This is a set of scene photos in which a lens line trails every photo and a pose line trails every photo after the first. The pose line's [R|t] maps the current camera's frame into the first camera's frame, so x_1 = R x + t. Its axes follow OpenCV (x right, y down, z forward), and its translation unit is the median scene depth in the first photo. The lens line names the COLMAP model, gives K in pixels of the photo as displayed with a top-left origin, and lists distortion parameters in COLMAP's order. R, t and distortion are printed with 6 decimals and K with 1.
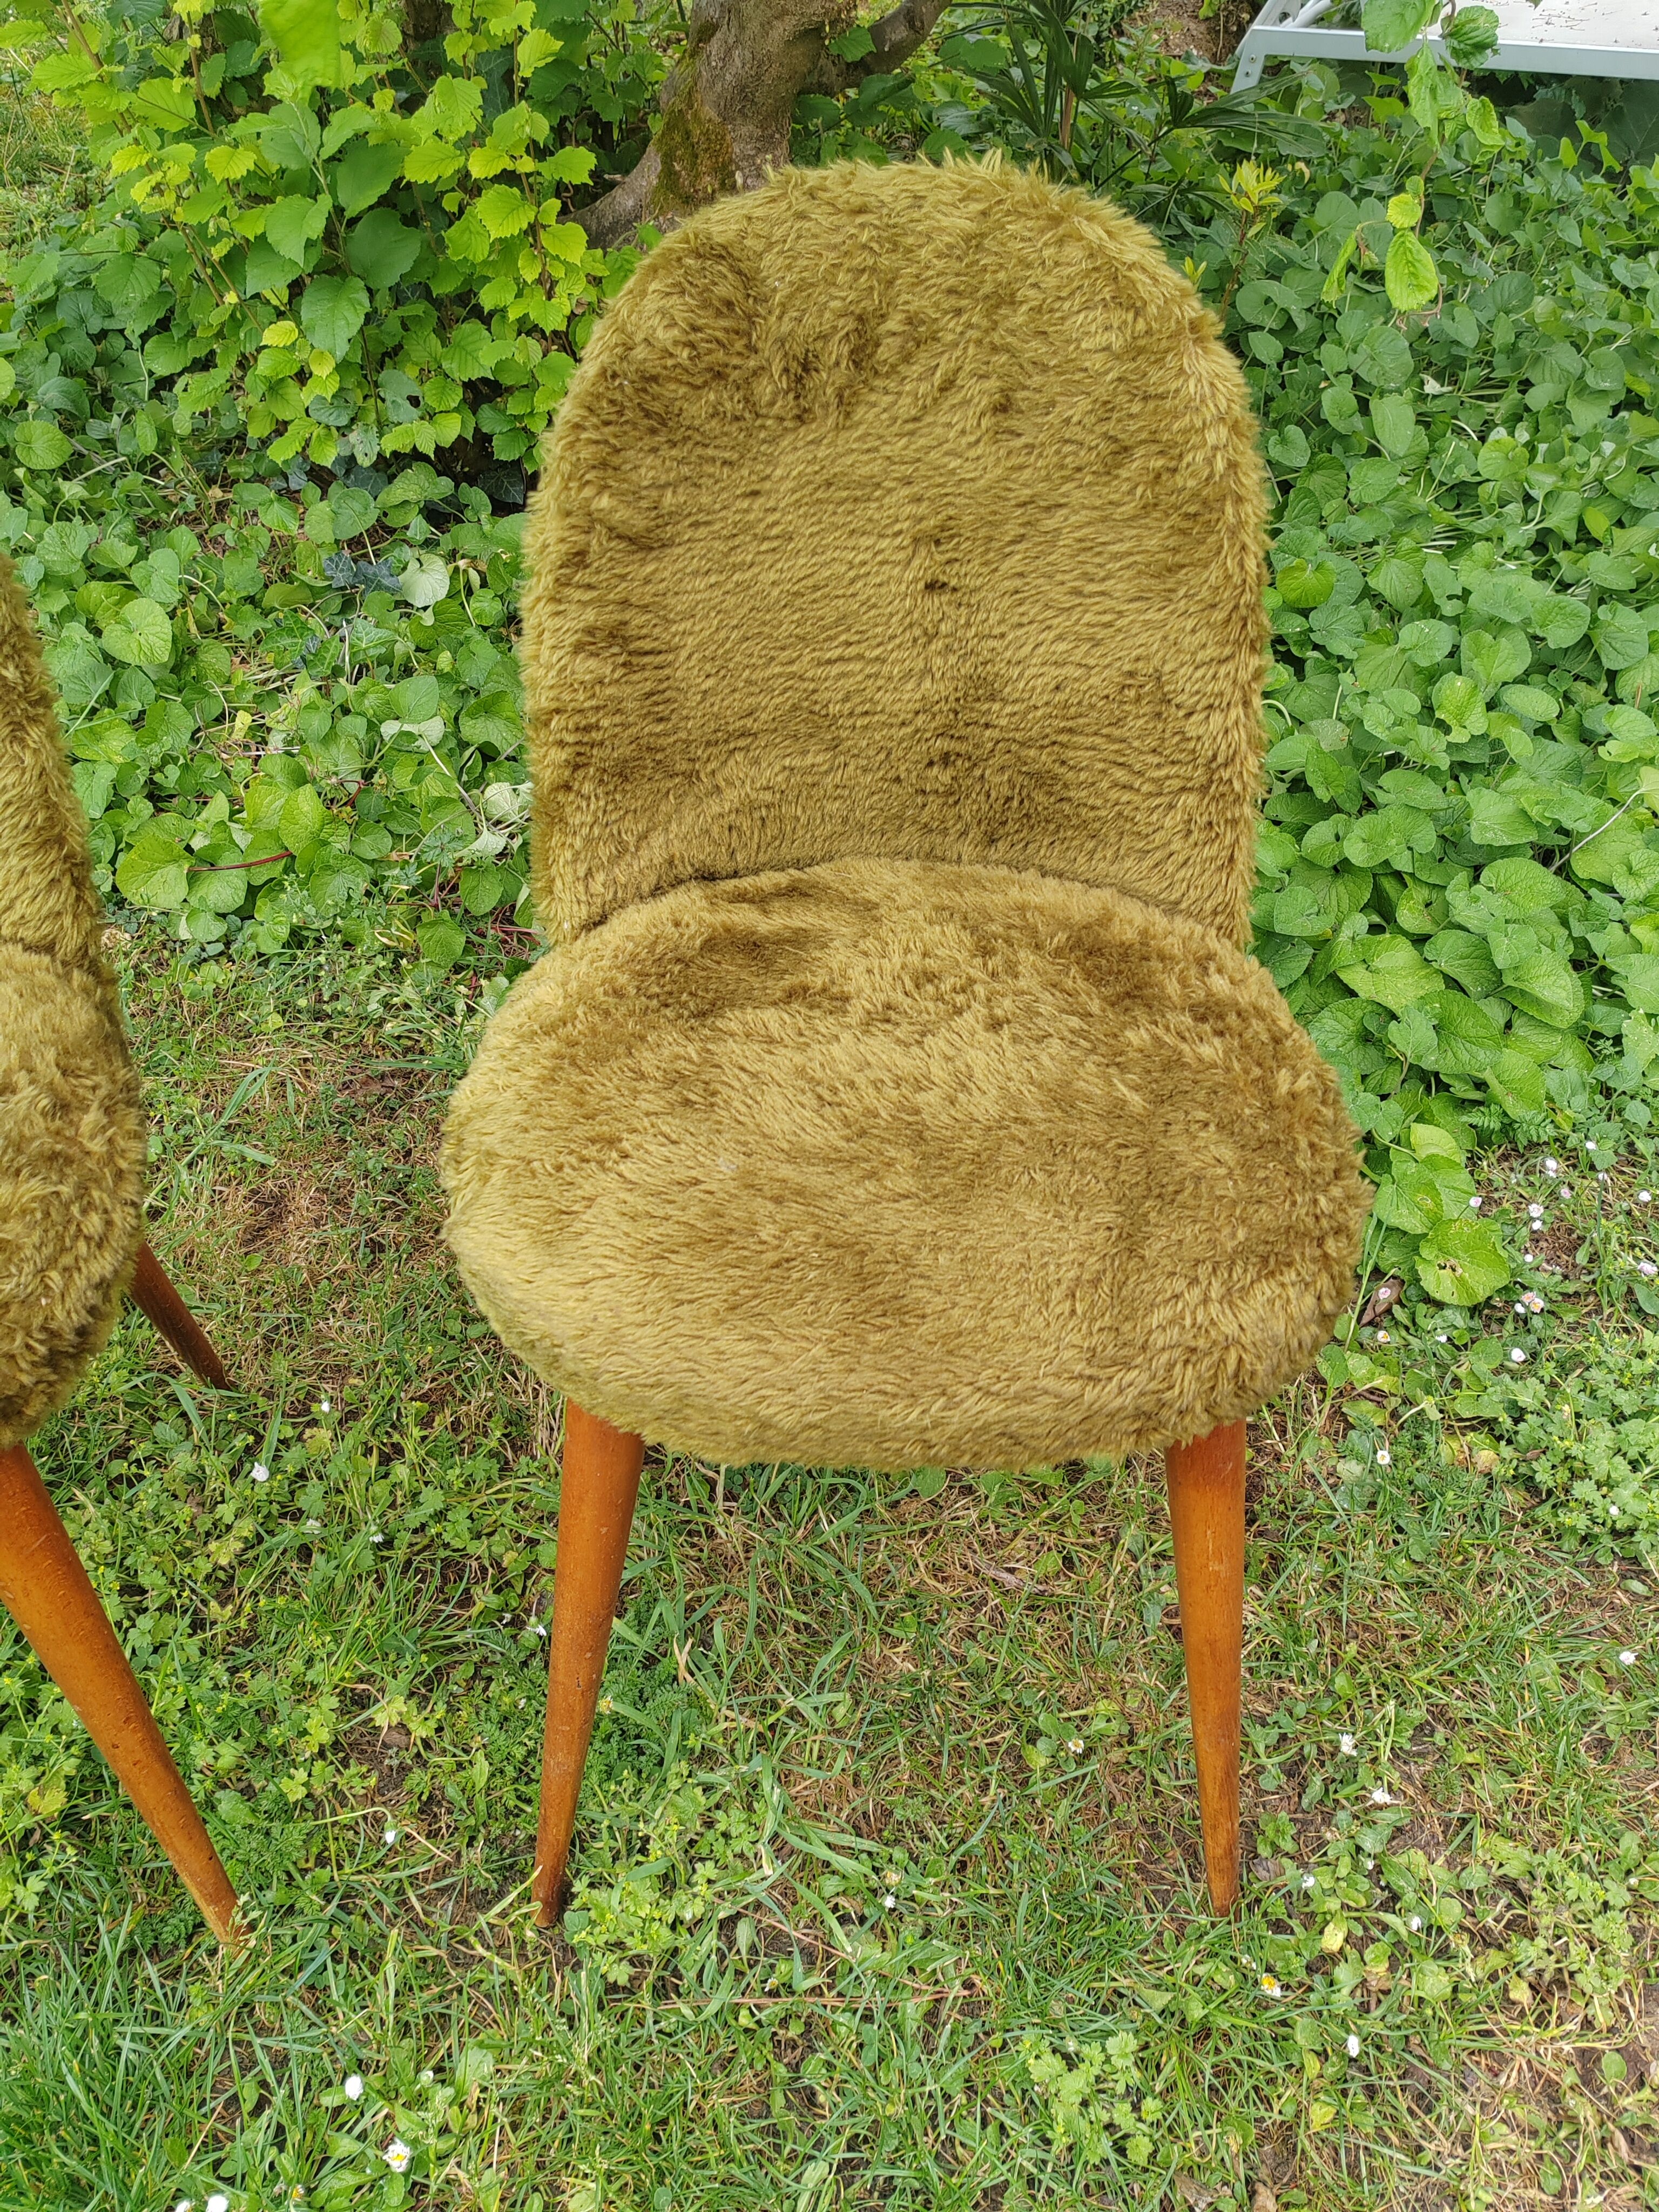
lens RADIAL K [[1647.5, 0, 809.1], [0, 1647.5, 1100.0], [0, 0, 1]] dist [0.007861, 0.001444]
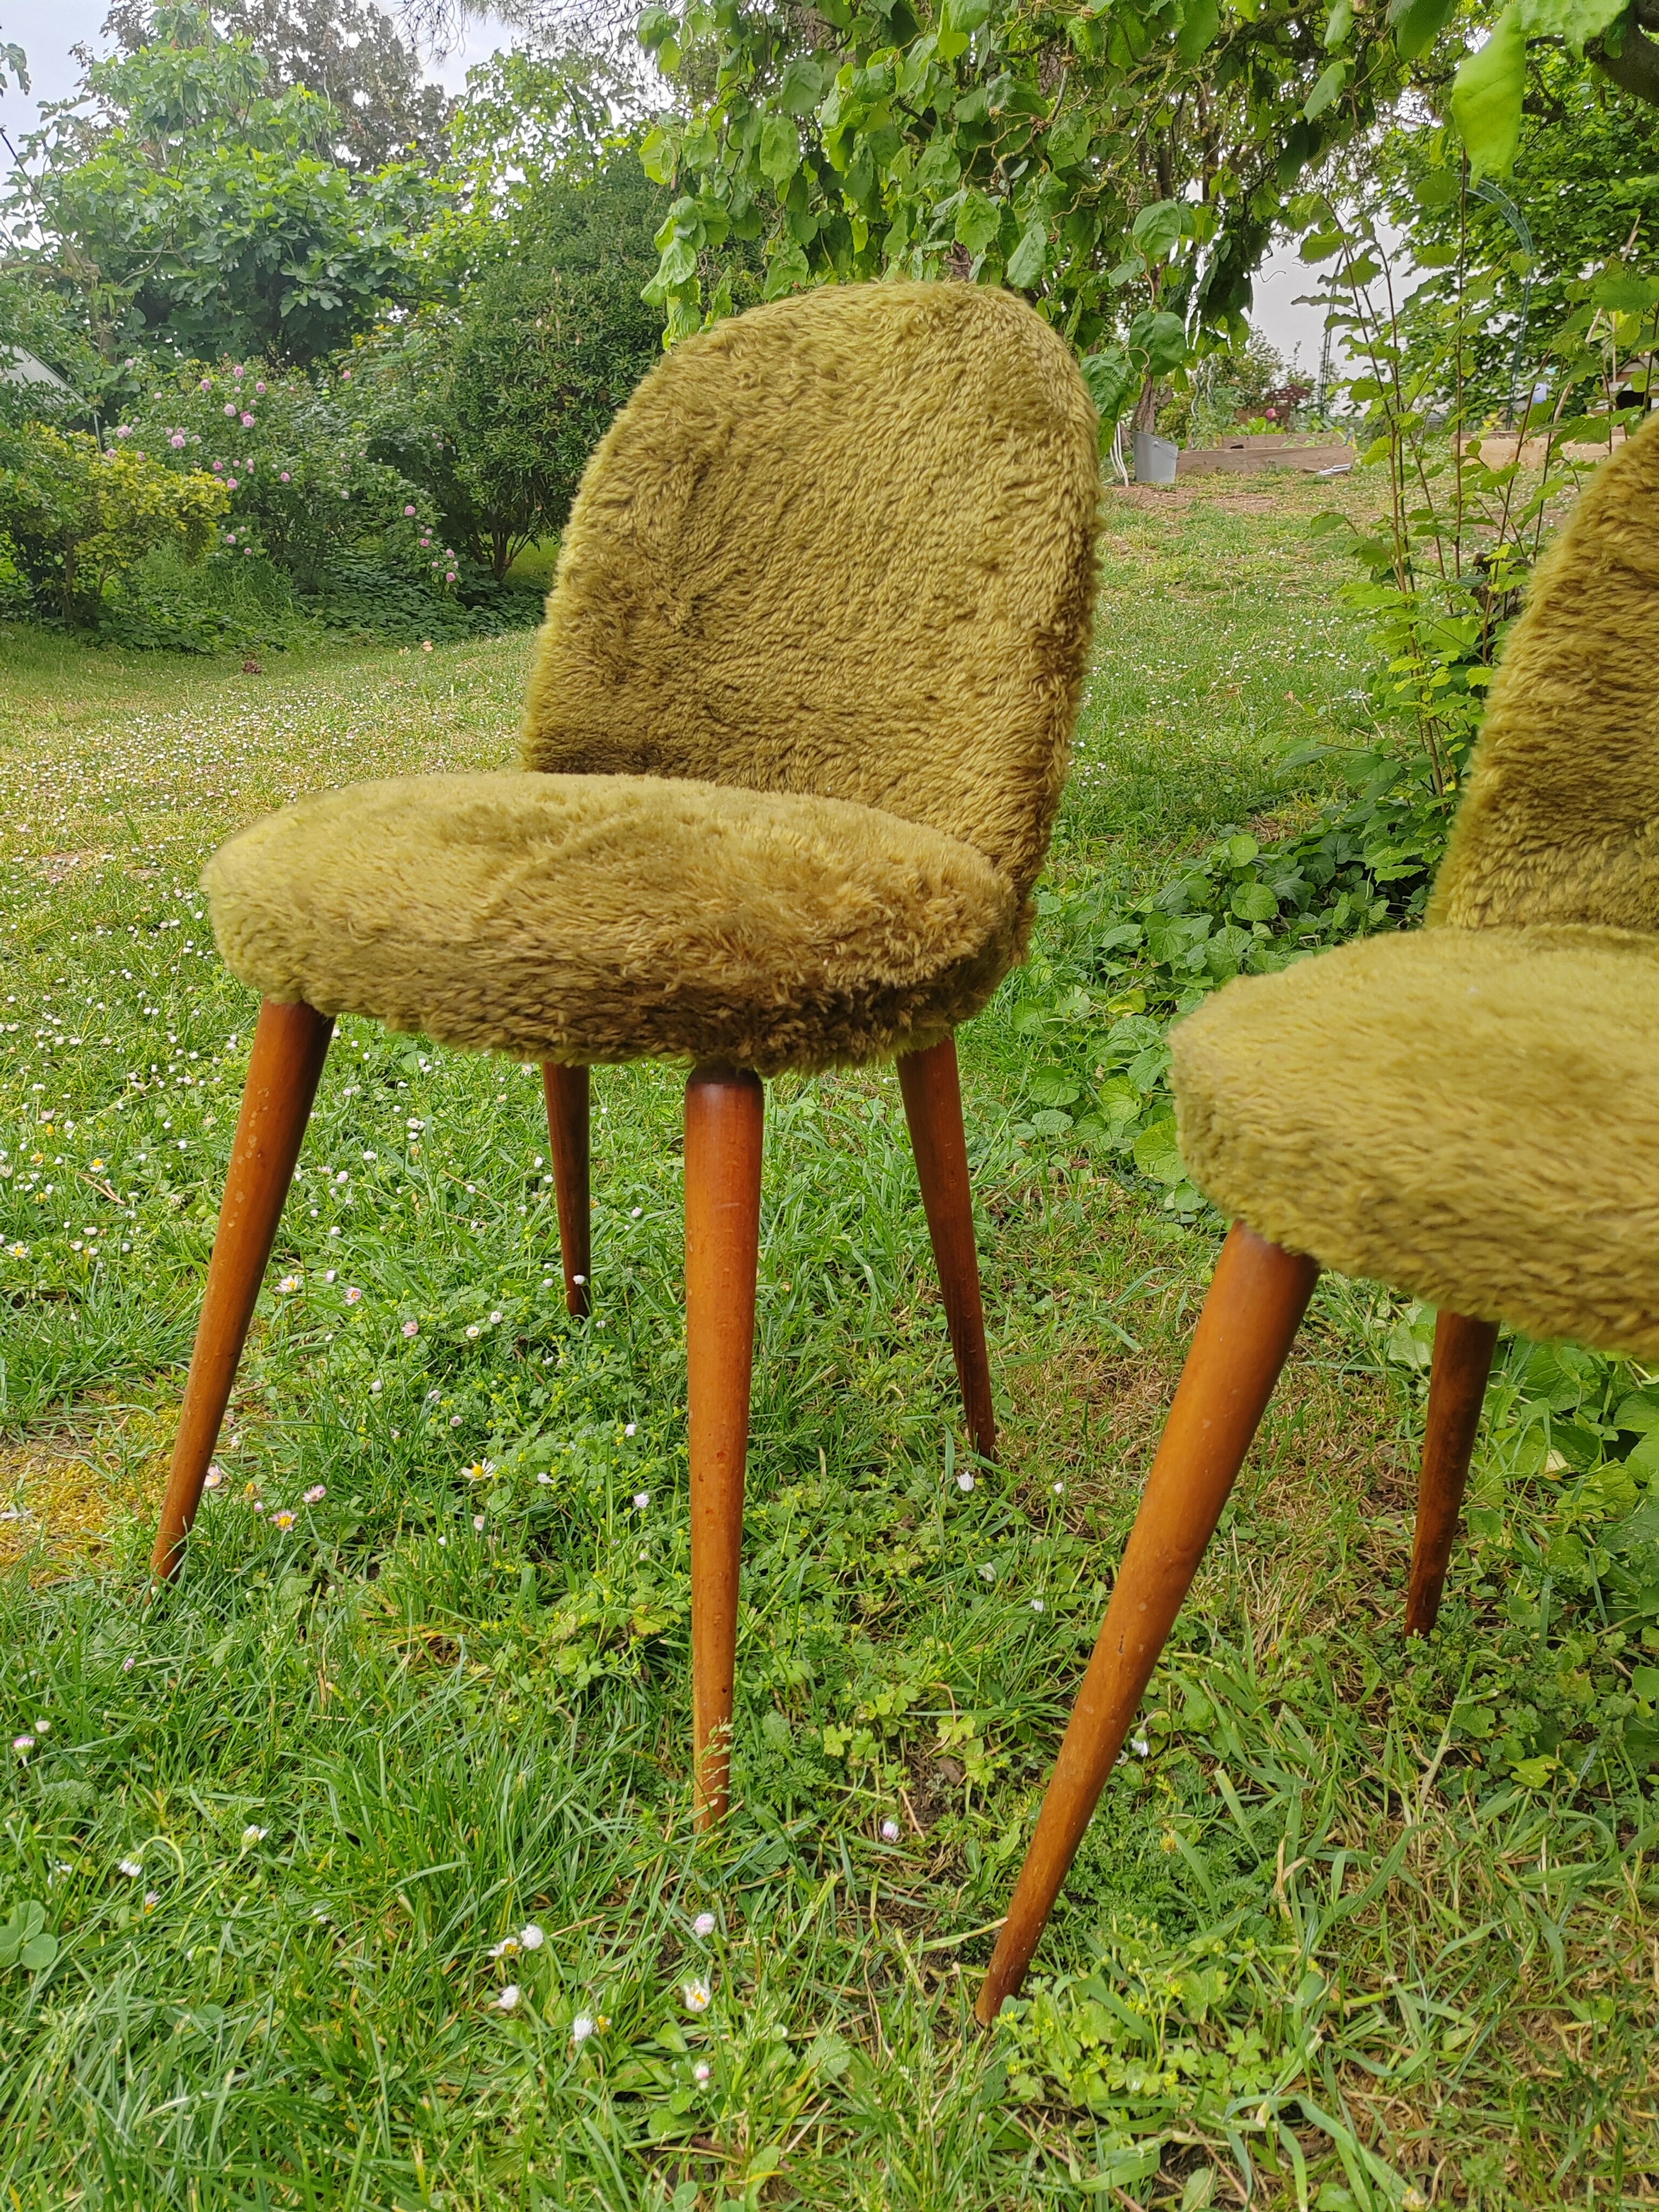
lens RADIAL K [[1647.5, 0, 871.2], [0, 1647.5, 1102.4], [0, 0, 1]] dist [0.007861, 0.001444]
pose [[0.758621, 0.219319, -0.613509, 0.212380], [-0.450285, 0.857053, -0.250408, 0.372599], [0.470891, 0.466219, 0.748934, 0.173102]]
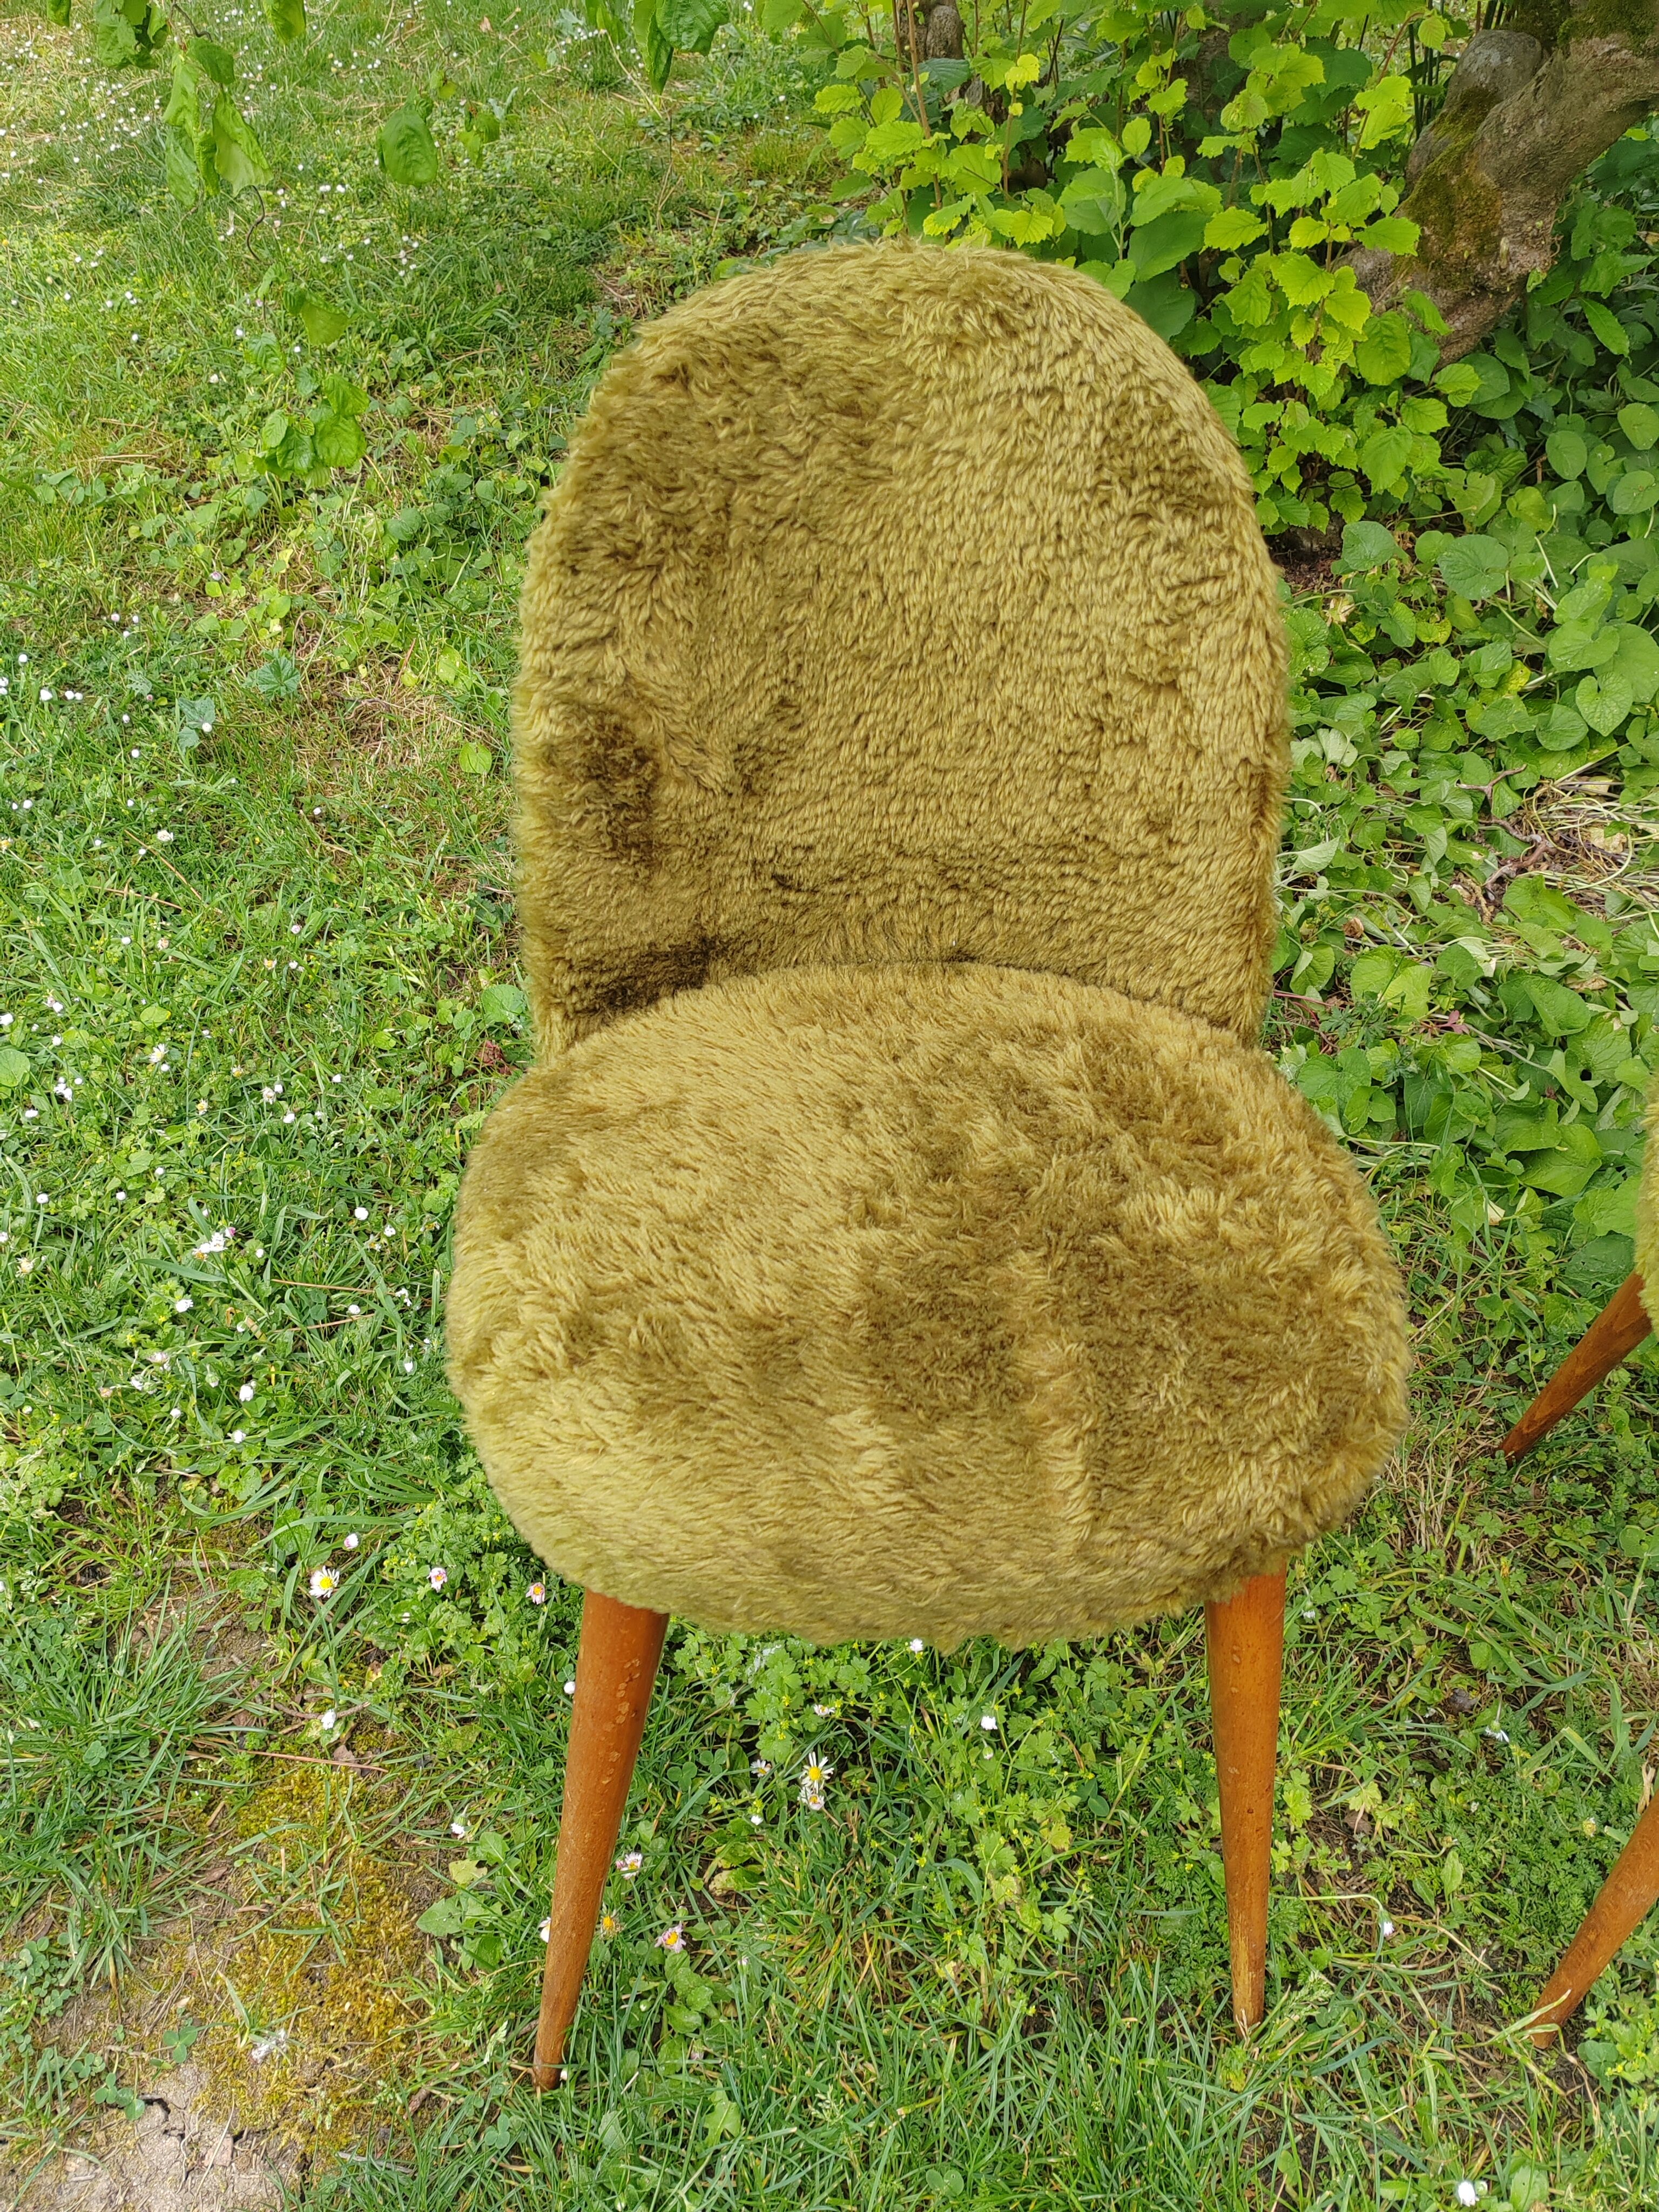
lens RADIAL K [[1647.5, 0, 833.0], [0, 1647.5, 1095.0], [0, 0, 1]] dist [0.007861, 0.001444]
pose [[0.983697, 0.099408, -0.149862, -0.532780], [-0.101643, 0.994794, -0.007309, -0.014553], [0.148356, 0.022422, 0.988680, -0.054074]]
